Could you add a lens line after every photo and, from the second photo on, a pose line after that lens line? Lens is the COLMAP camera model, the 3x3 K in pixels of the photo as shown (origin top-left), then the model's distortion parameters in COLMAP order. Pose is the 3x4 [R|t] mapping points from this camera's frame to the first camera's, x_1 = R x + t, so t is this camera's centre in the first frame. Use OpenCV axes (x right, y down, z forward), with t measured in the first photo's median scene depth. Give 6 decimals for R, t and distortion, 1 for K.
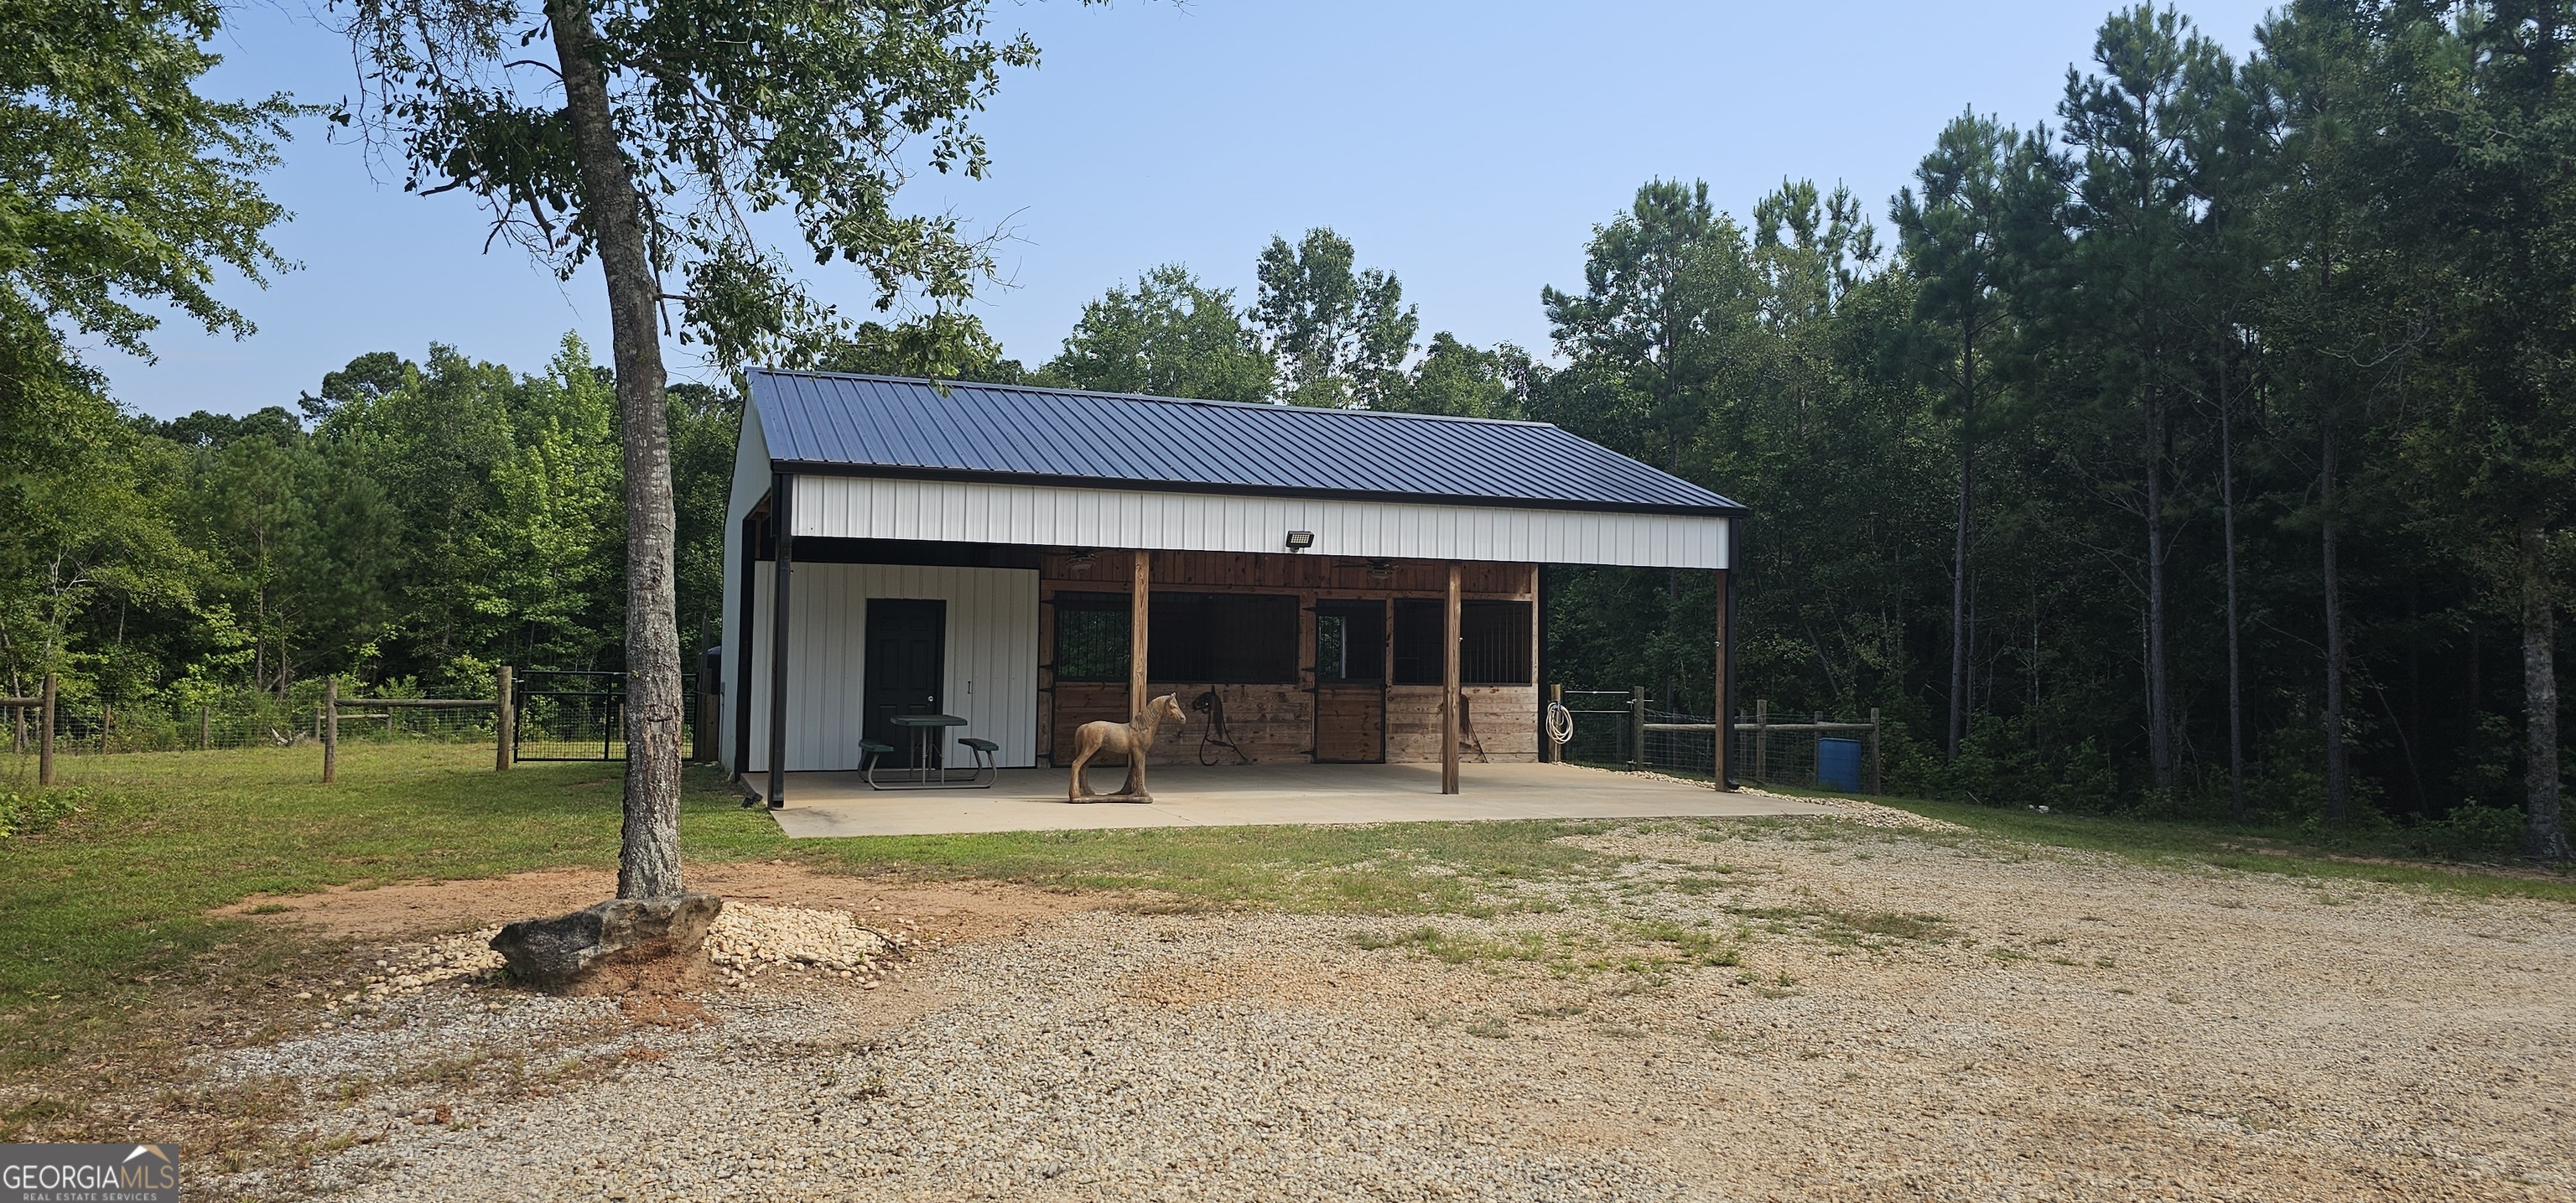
lens RADIAL K [[1749.7, 0, 1288.0], [0, 1749.7, 601.5], [0, 0, 1]] dist [0.005996, 0.001158]
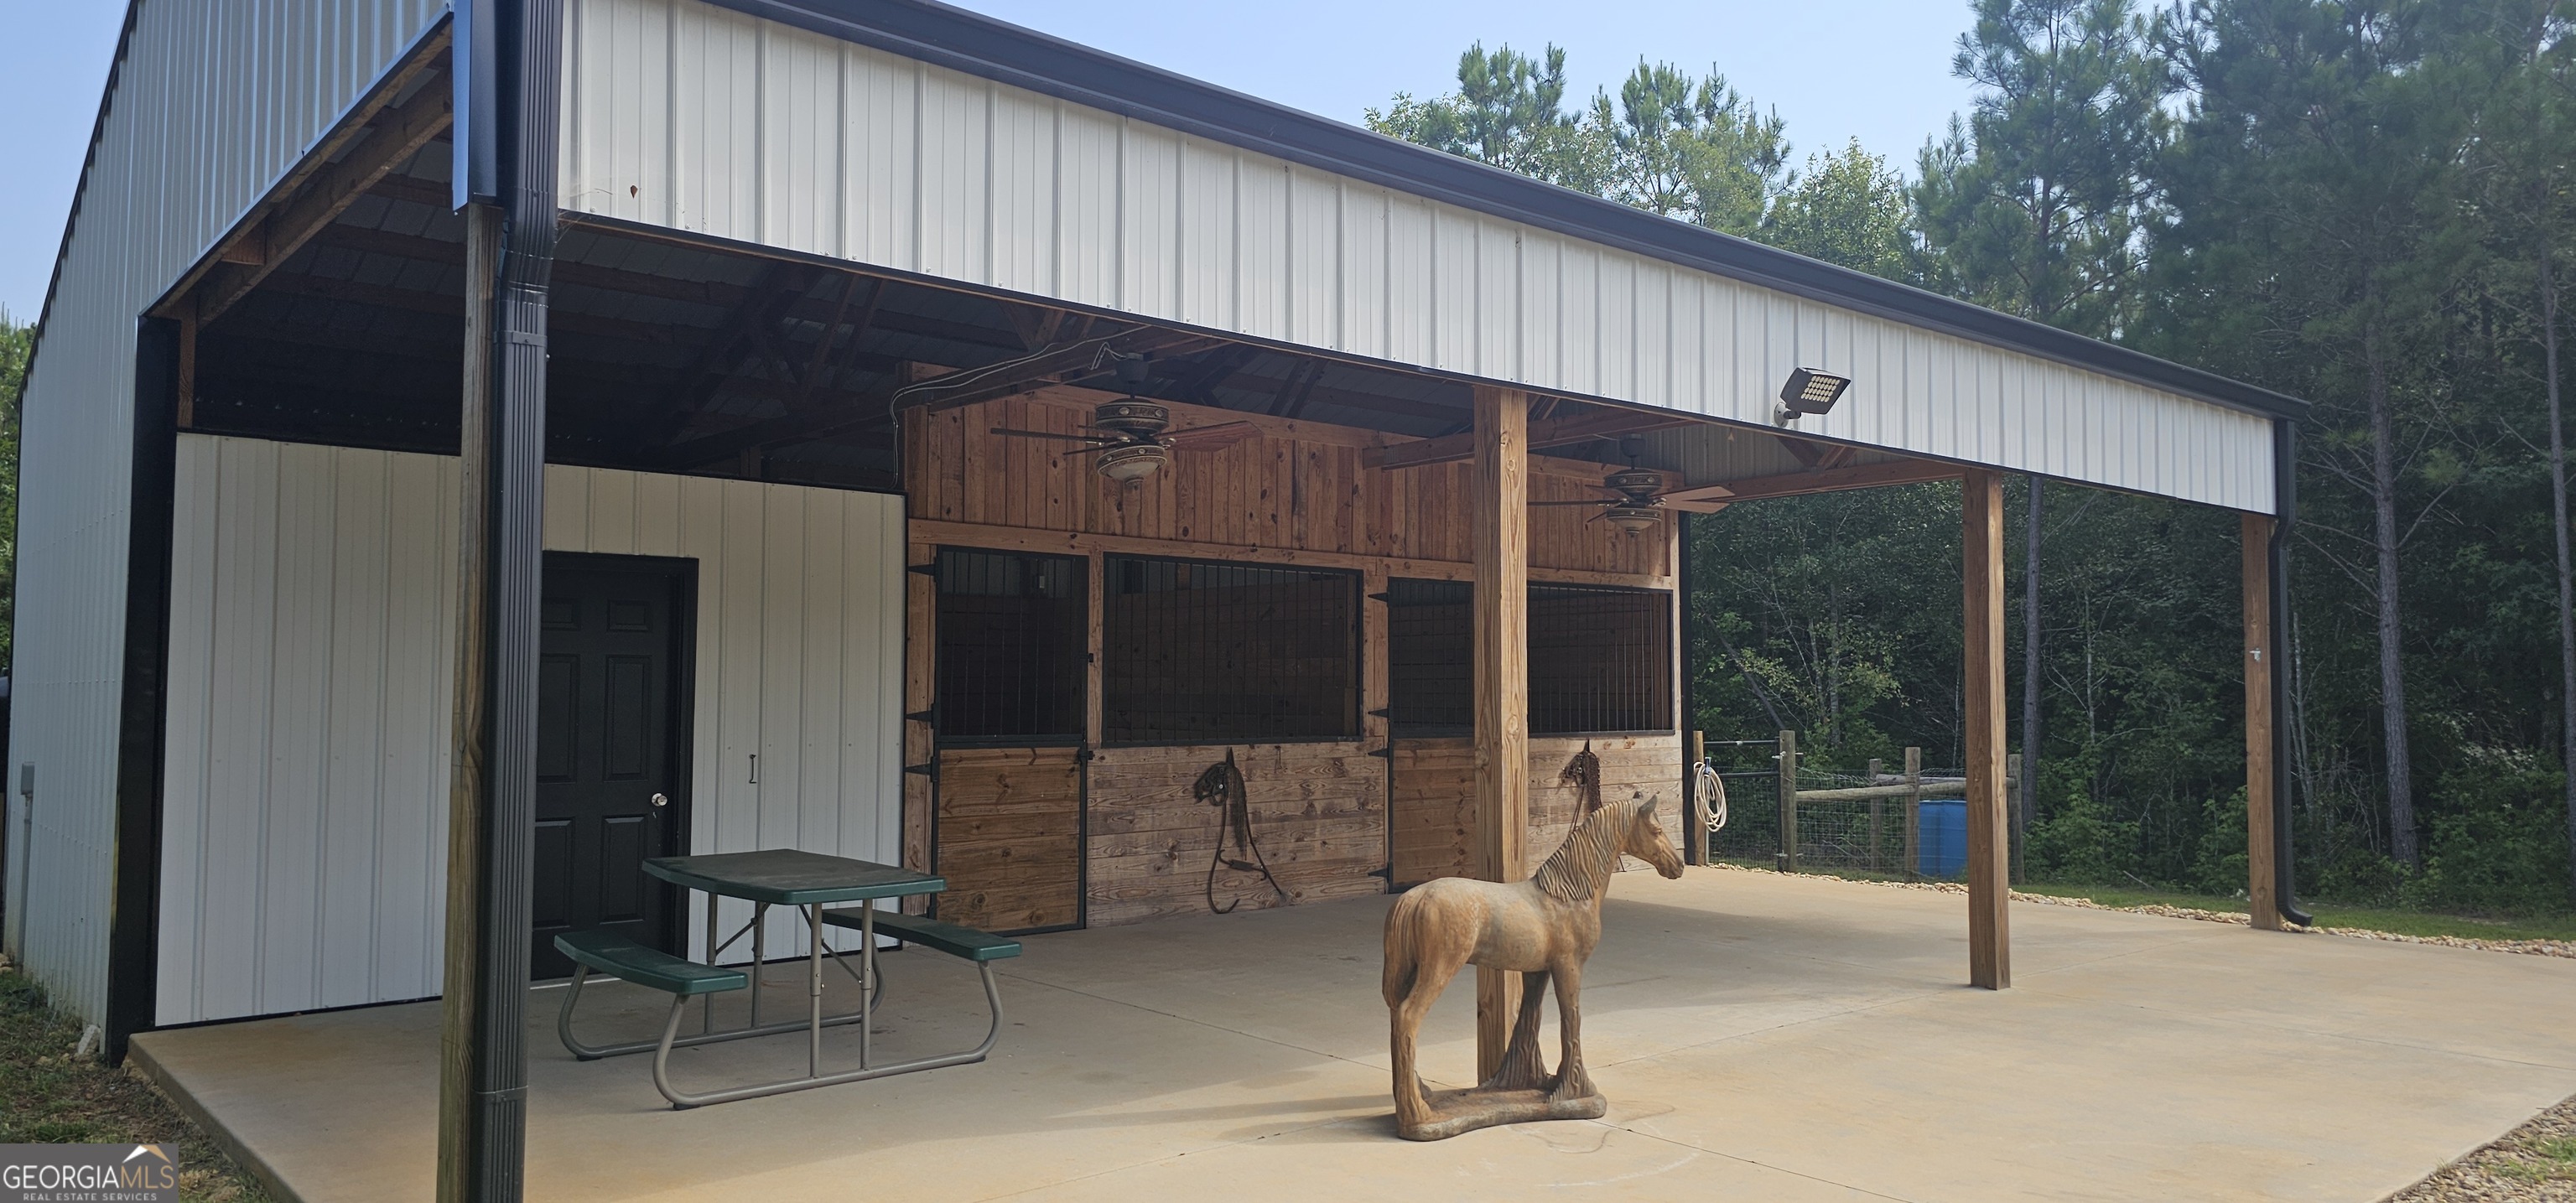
lens RADIAL K [[1749.7, 0, 1288.0], [0, 1749.7, 601.5], [0, 0, 1]] dist [0.005996, 0.001158]
pose [[0.938971, 0.006158, 0.343941, -0.193640], [0.000282, 0.999826, -0.018670, 0.015867], [-0.343996, 0.017628, 0.938806, 0.526636]]
